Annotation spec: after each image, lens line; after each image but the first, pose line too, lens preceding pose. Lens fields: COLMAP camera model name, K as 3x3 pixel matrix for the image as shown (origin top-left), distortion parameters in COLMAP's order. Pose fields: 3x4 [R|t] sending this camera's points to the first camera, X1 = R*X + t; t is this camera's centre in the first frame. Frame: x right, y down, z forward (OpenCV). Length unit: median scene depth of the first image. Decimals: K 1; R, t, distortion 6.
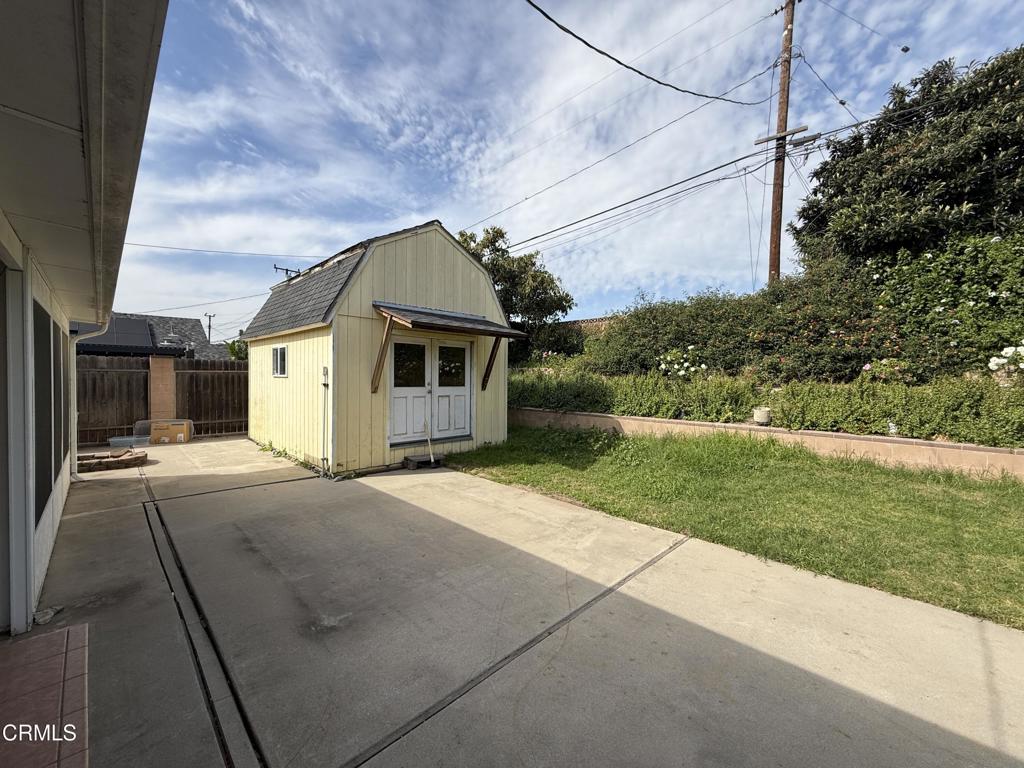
lens RADIAL K [[406.5, 0, 509.5], [0, 406.5, 382.9], [0, 0, 1]] dist [-0.000828, 0.000017]
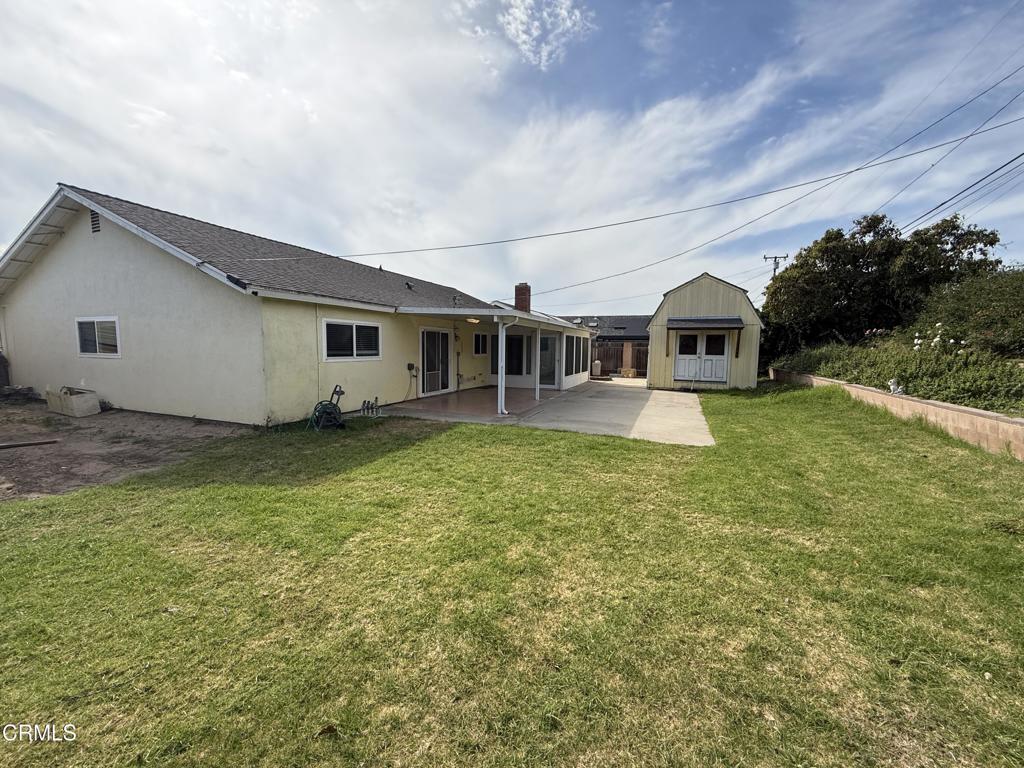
lens RADIAL K [[407.8, 0, 509.8], [0, 407.8, 382.5], [0, 0, 1]] dist [-0.000471, 0.000360]
pose [[0.394697, 0.075153, -0.915733, 1.264742], [-0.019089, 0.997105, 0.073603, 0.014552], [0.918613, -0.011570, 0.394989, -0.668886]]
